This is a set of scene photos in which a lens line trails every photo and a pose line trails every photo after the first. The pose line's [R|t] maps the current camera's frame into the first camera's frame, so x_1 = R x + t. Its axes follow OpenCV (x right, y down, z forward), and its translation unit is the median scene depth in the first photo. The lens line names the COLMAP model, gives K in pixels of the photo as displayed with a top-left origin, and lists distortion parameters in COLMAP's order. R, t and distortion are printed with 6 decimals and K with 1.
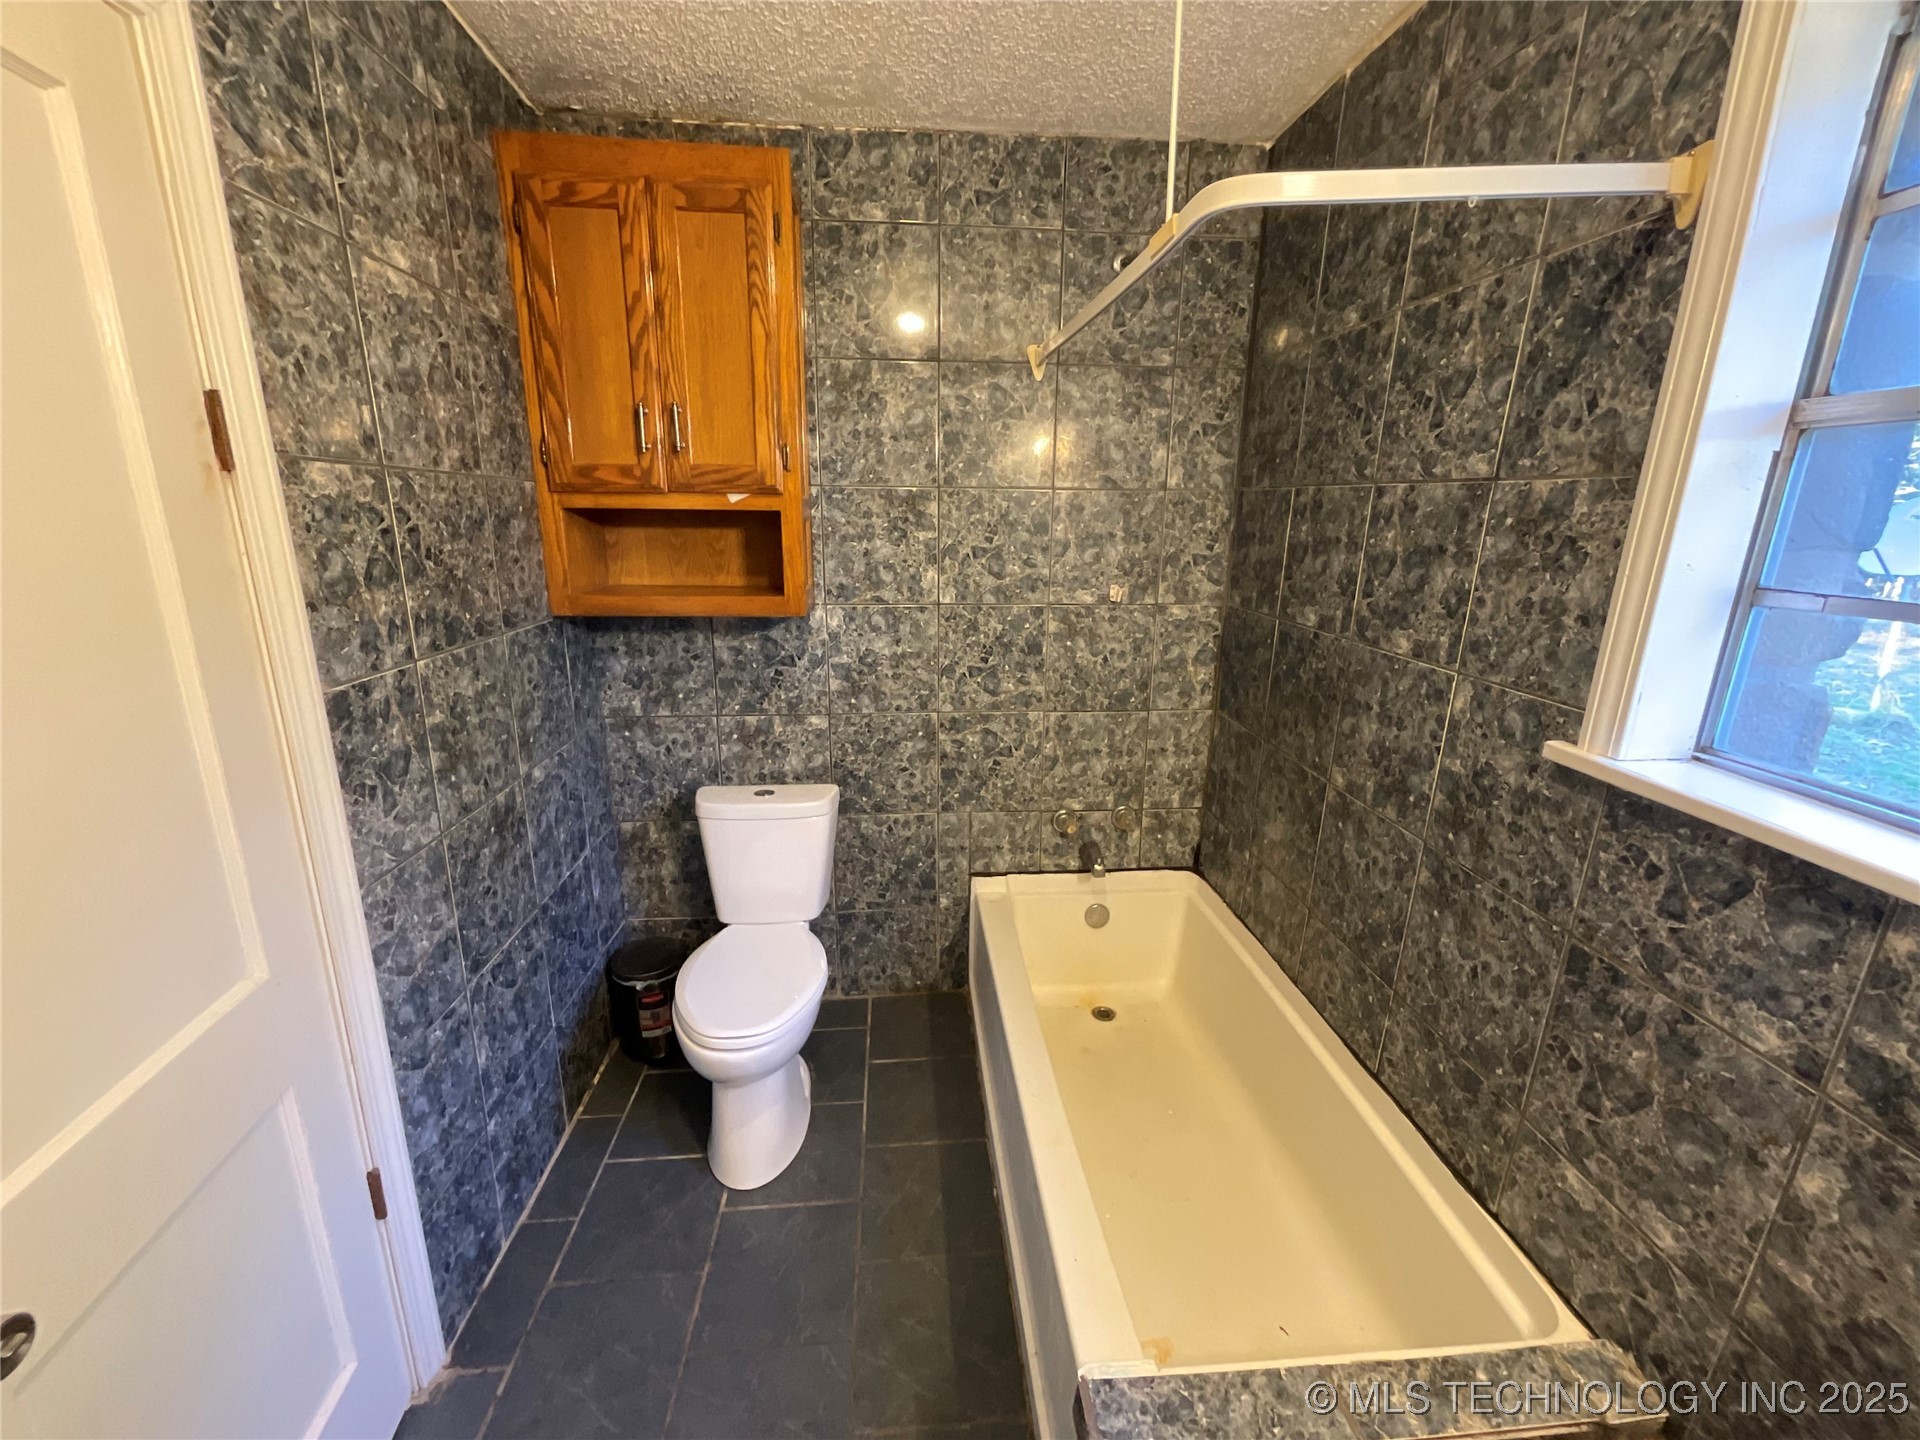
lens RADIAL K [[784.7, 0, 964.4], [0, 784.7, 722.8], [0, 0, 1]] dist [0.008532, 0.000288]
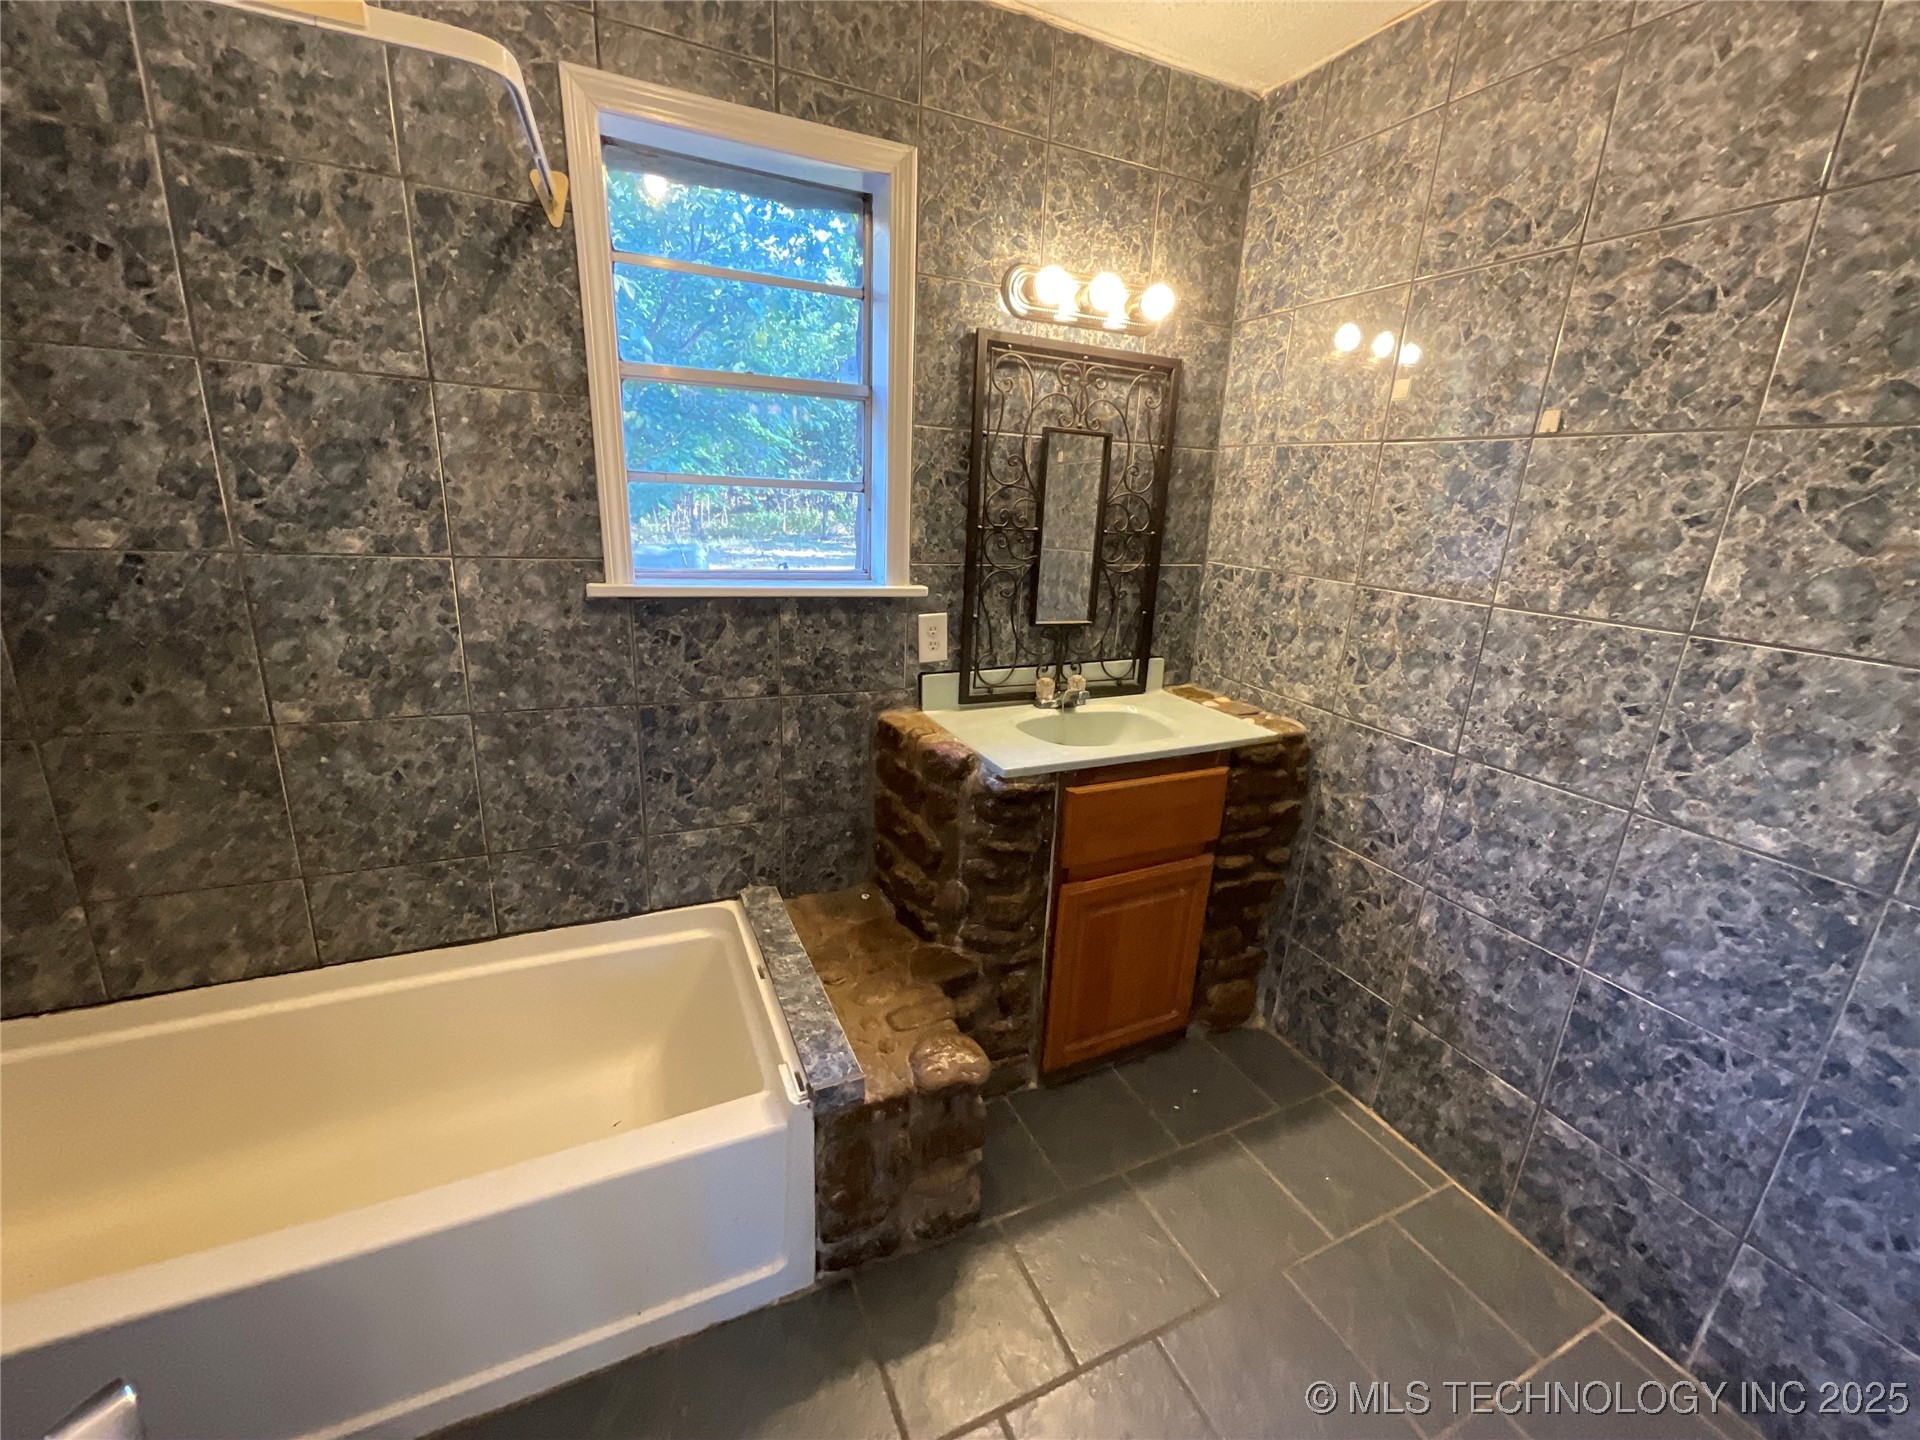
lens RADIAL K [[772.7, 0, 955.5], [0, 772.7, 719.3], [0, 0, 1]] dist [-0.002447, 0.006604]
pose [[-0.336594, -0.290751, 0.895639, -0.574189], [0.198930, 0.907715, 0.369432, -0.100376], [-0.920397, 0.302518, -0.247692, 0.577105]]
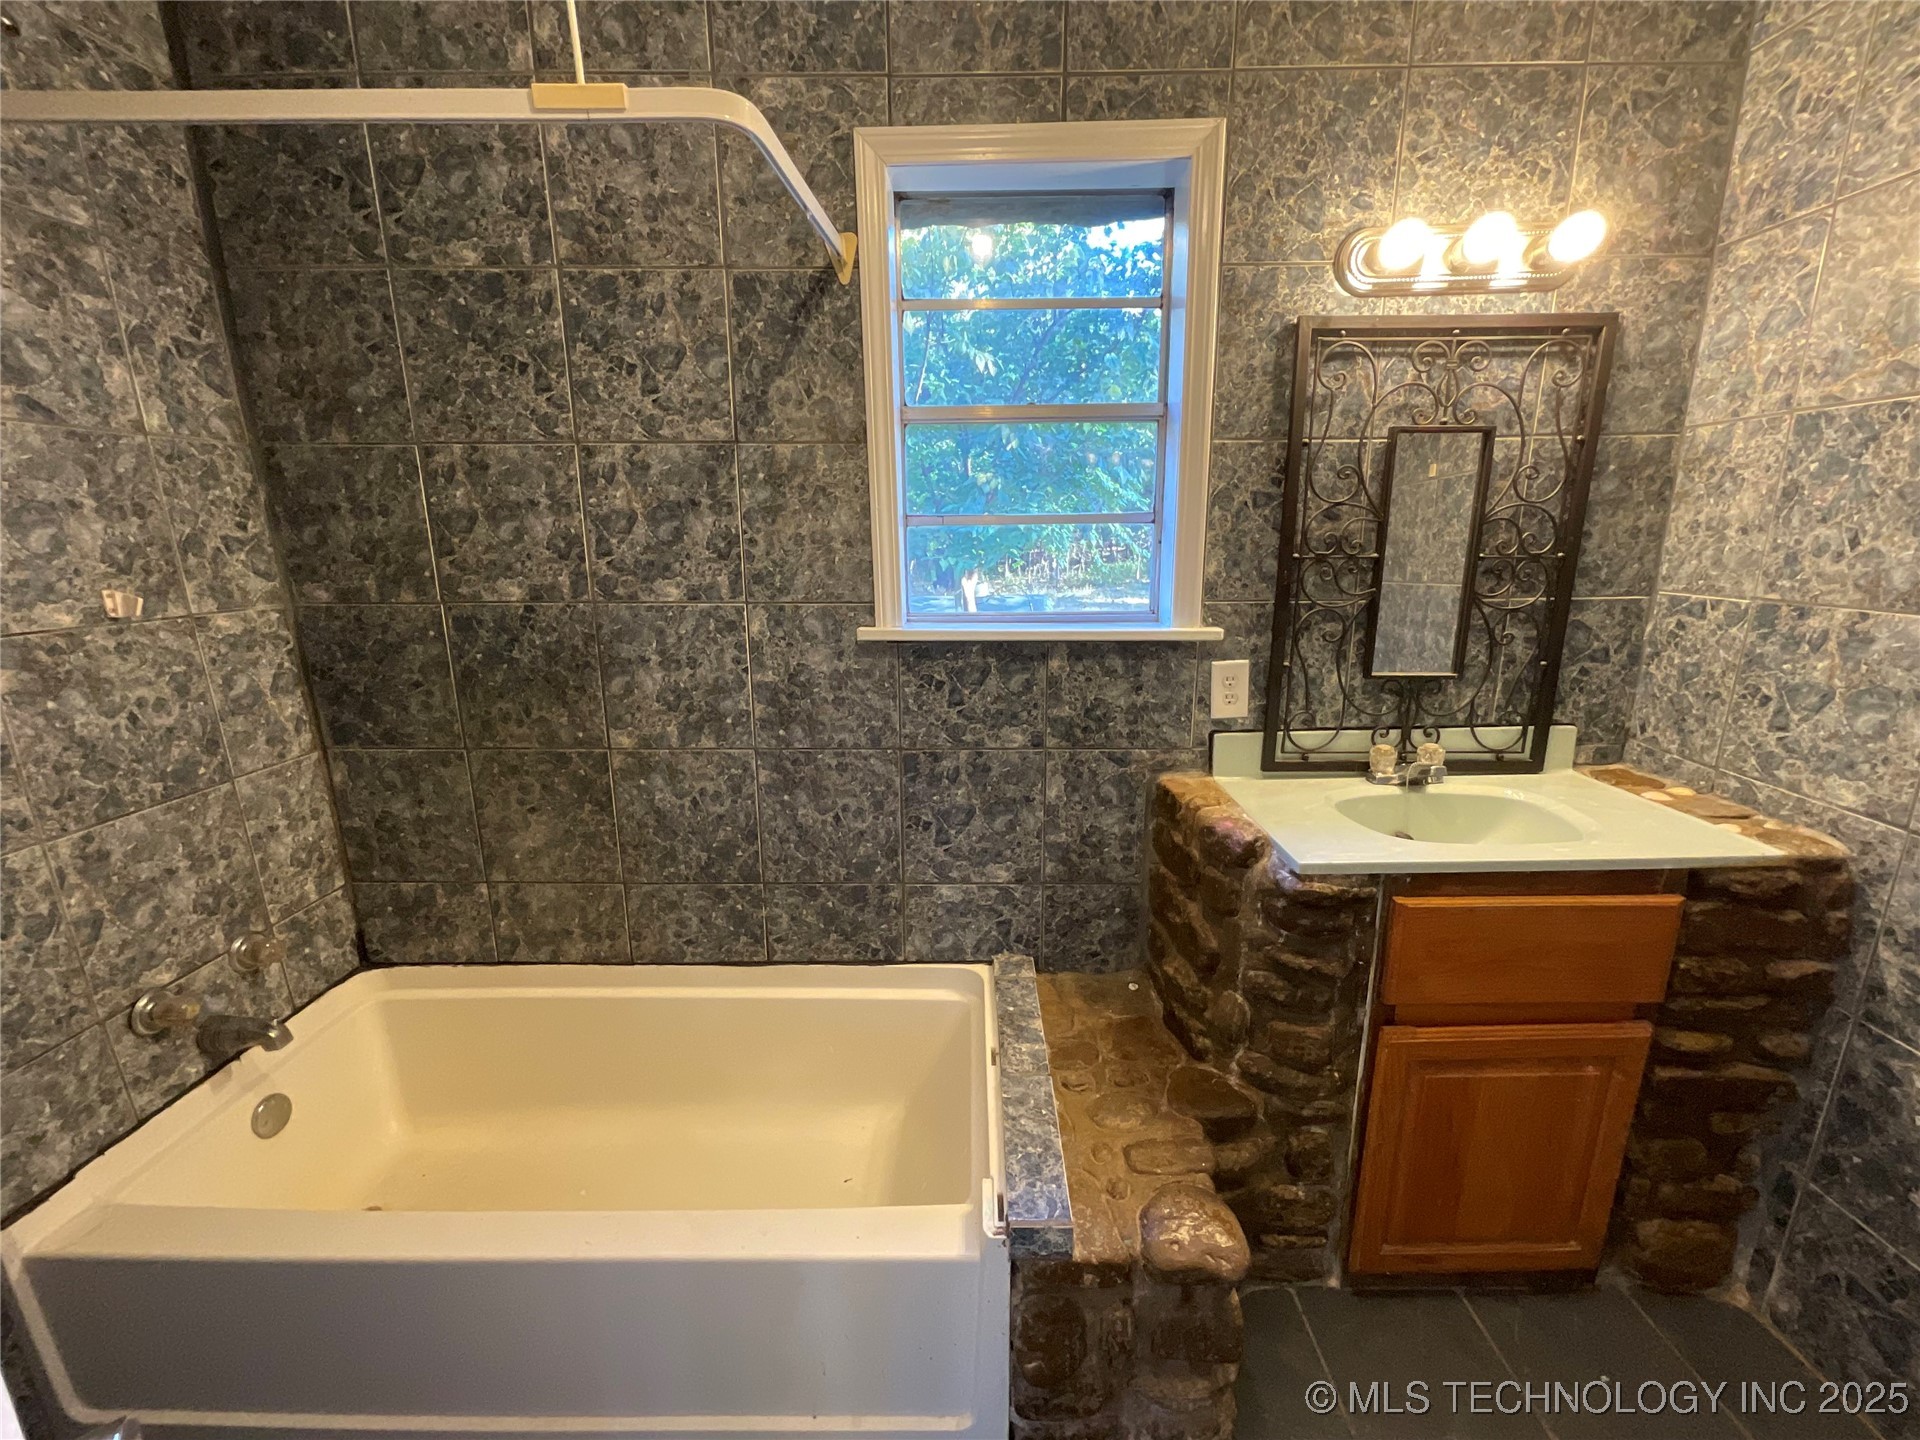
lens RADIAL K [[777.5, 0, 961.2], [0, 777.5, 721.6], [0, 0, 1]] dist [-0.000394, -0.000193]
pose [[0.093199, -0.245197, 0.964983, -0.462717], [0.272730, 0.938418, 0.212106, -0.047386], [-0.957566, 0.243412, 0.154333, 0.458841]]
